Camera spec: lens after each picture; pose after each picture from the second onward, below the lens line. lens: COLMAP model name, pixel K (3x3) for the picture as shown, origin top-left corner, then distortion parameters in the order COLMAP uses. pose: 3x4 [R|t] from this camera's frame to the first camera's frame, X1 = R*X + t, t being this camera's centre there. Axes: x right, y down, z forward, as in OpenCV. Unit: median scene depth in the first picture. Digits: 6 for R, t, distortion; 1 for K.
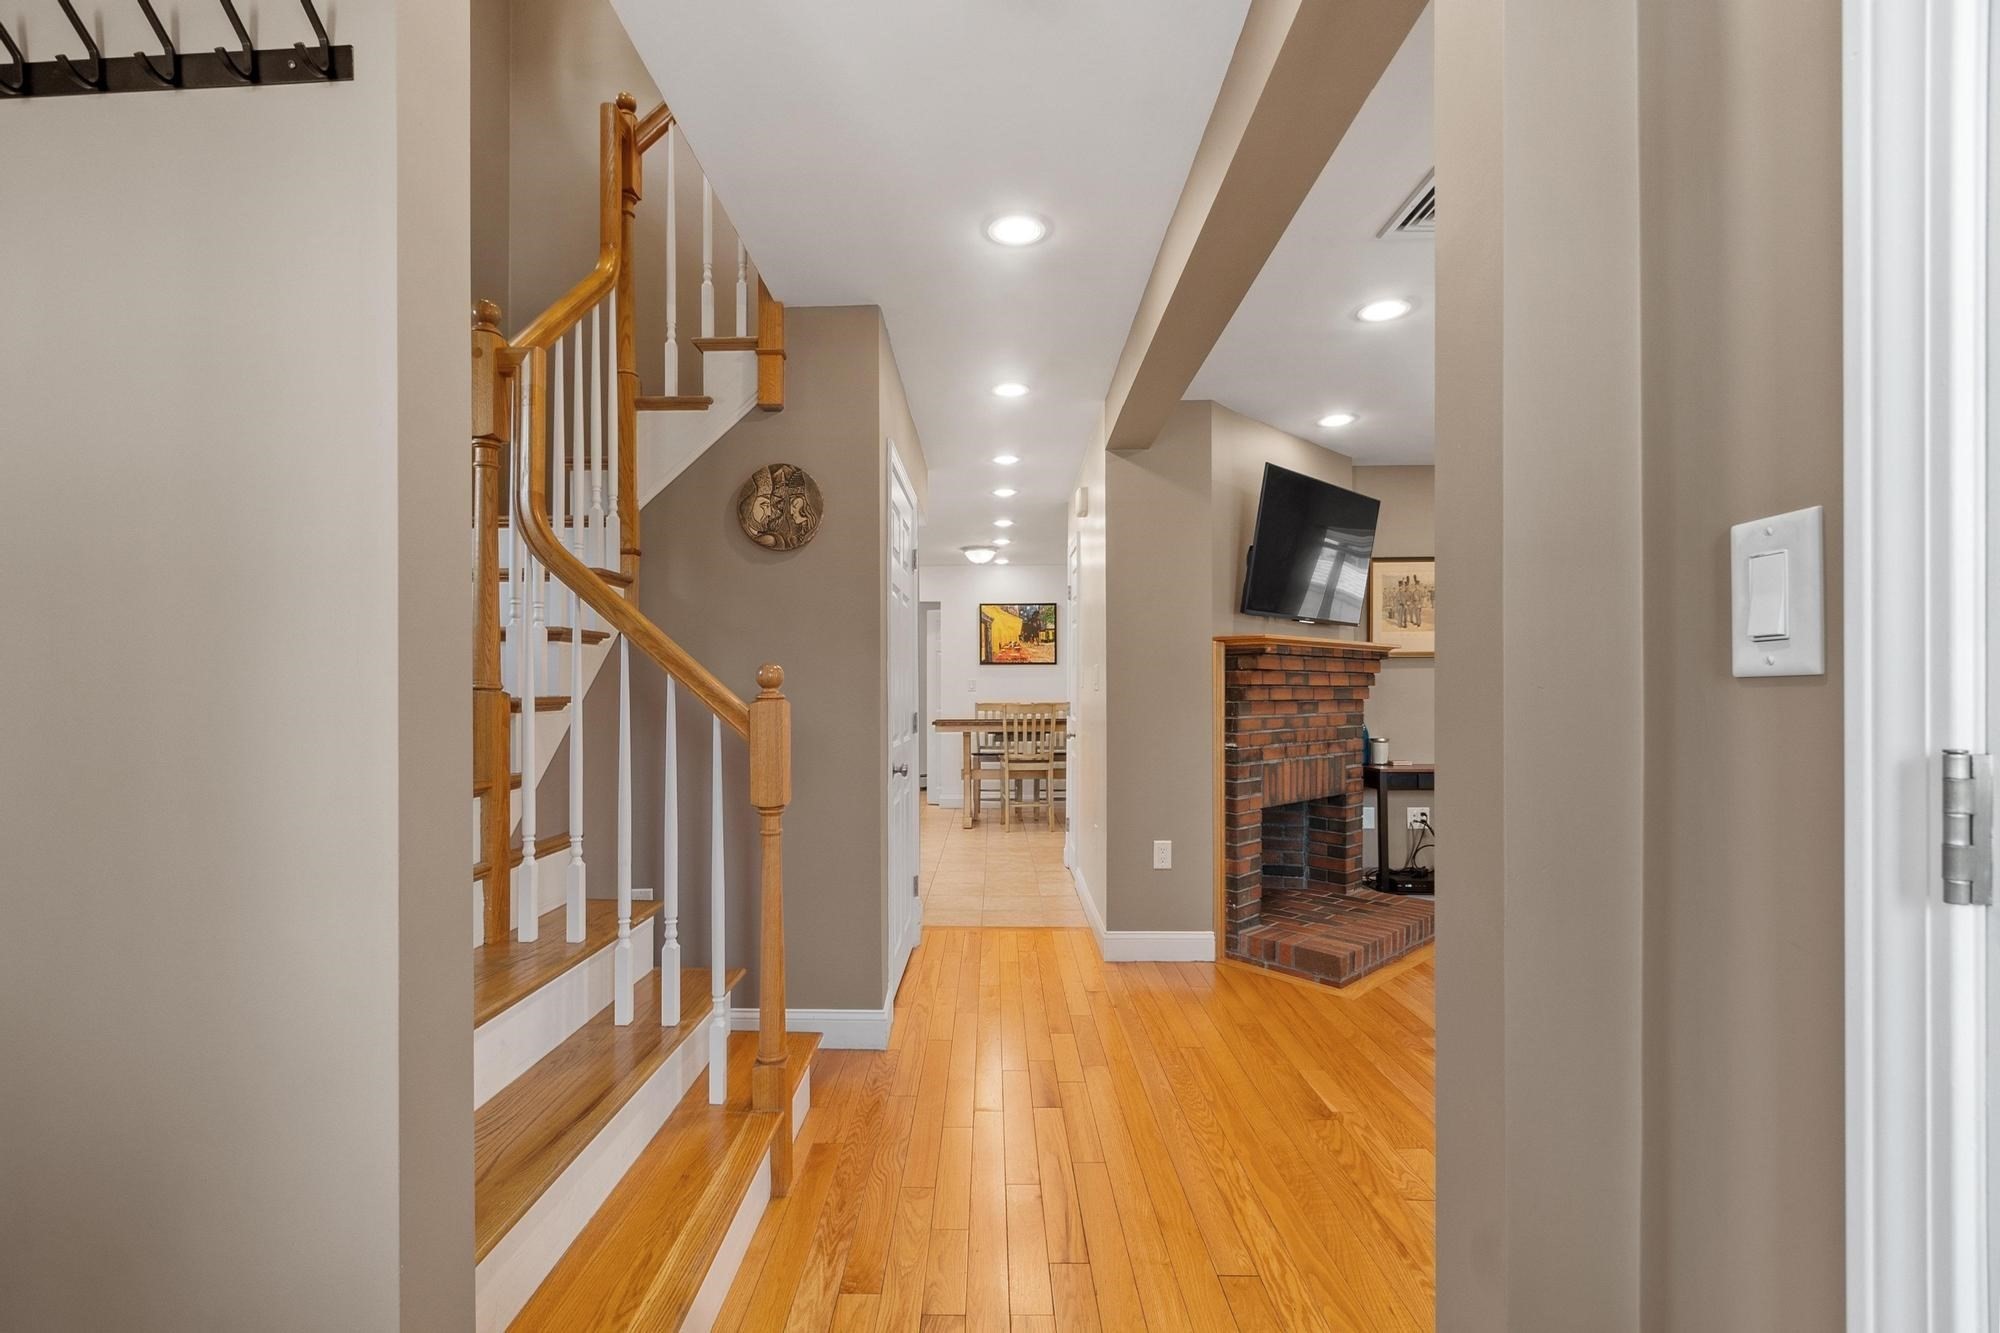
lens RADIAL K [[860.3, 0, 989.6], [0, 860.3, 682.0], [0, 0, 1]] dist [0.000436, -0.000048]
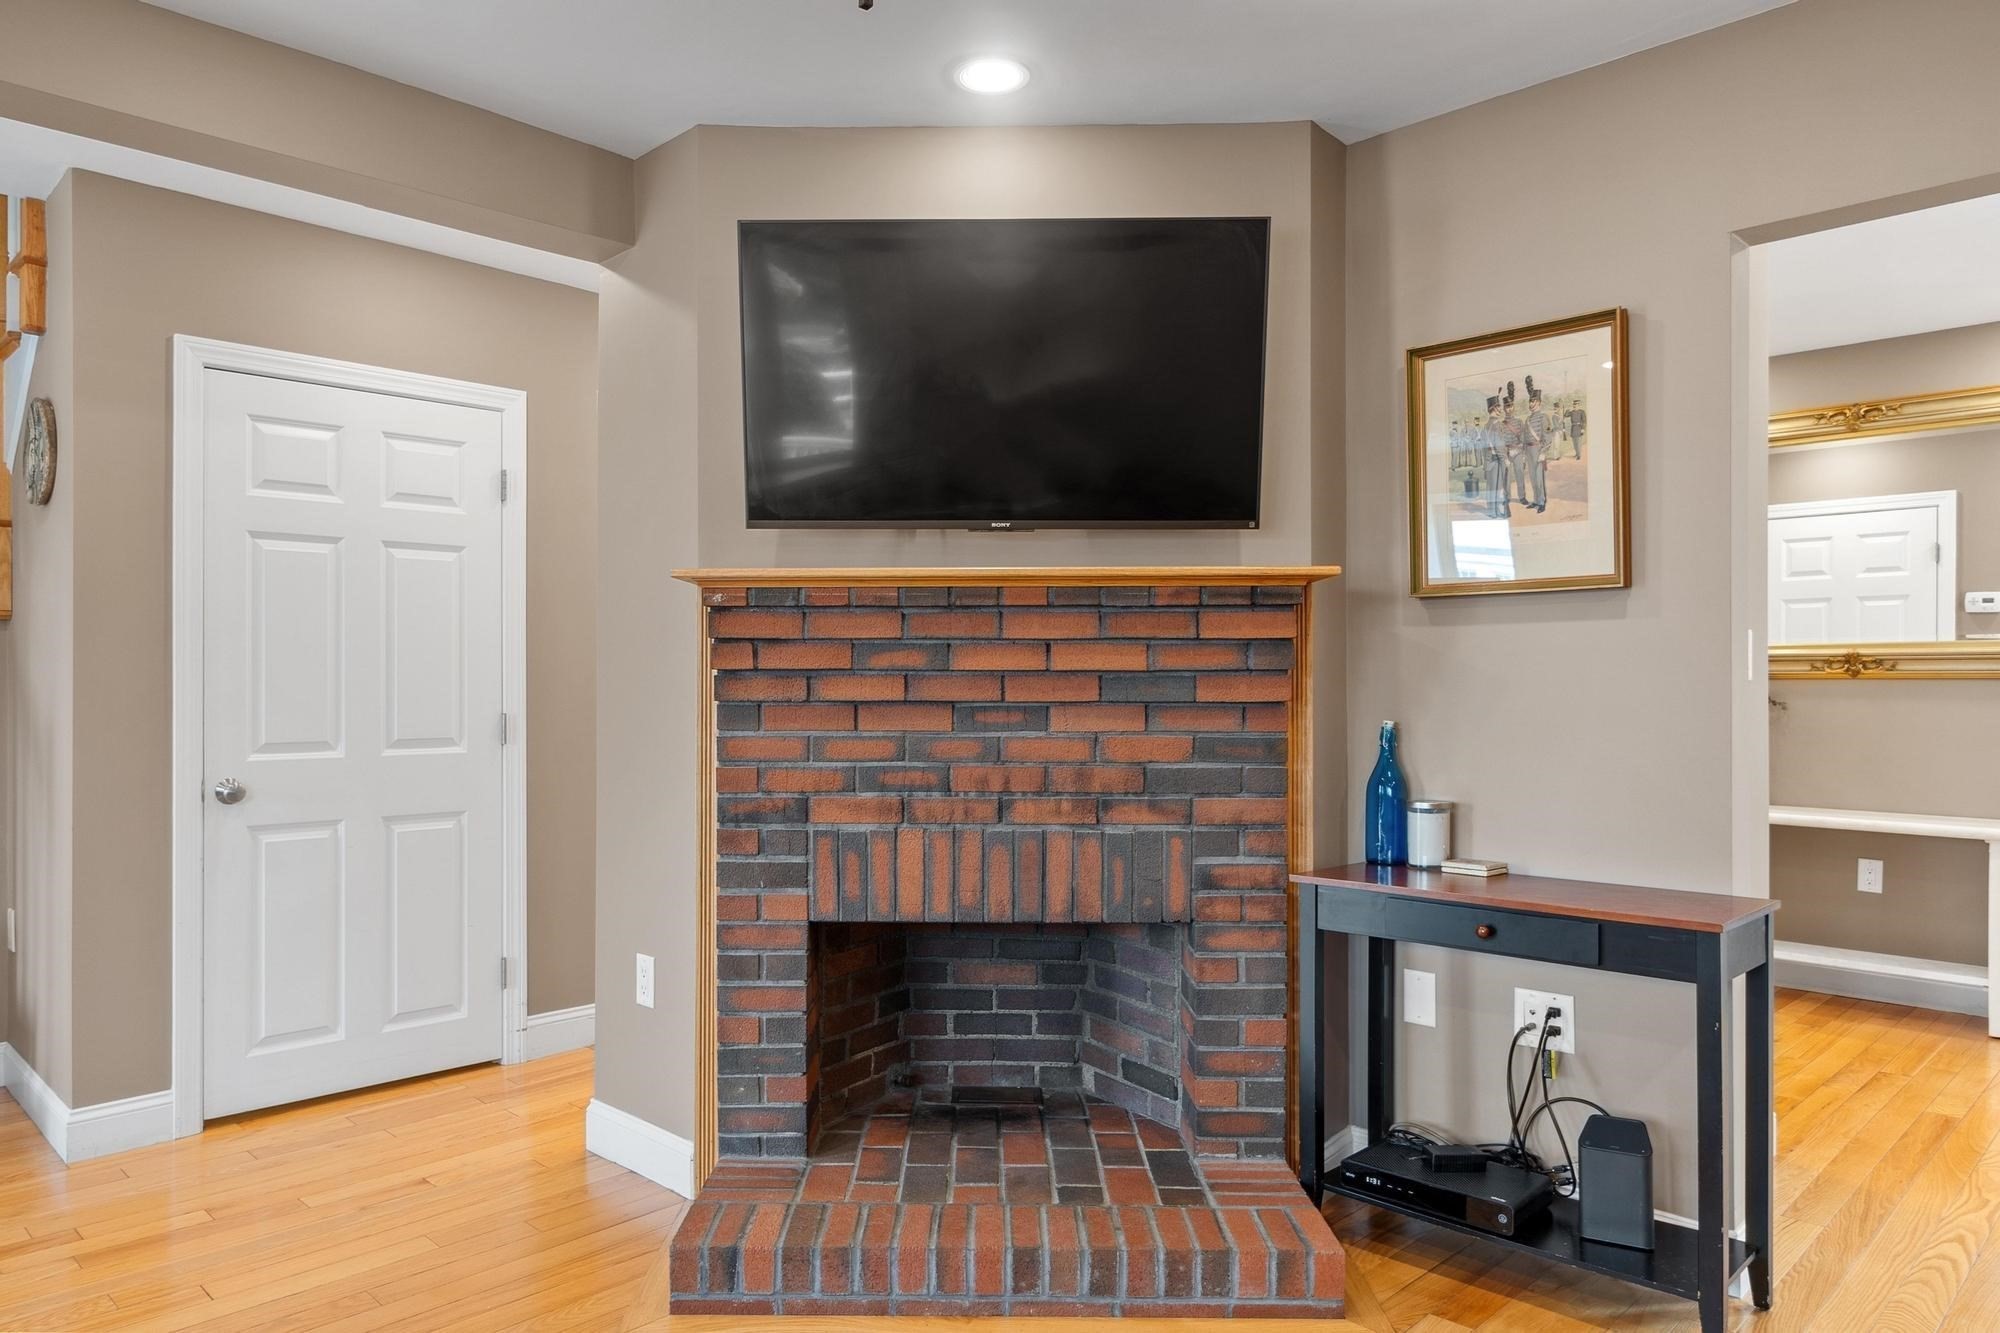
lens RADIAL K [[1303.2, 0, 999.2], [0, 1303.2, 669.5], [0, 0, 1]] dist [-0.000511, -0.000123]
pose [[0.725344, -0.011332, -0.688293, 0.815547], [0.006768, 0.999934, -0.009331, 0.009711], [0.688353, 0.002110, 0.725373, 0.479736]]
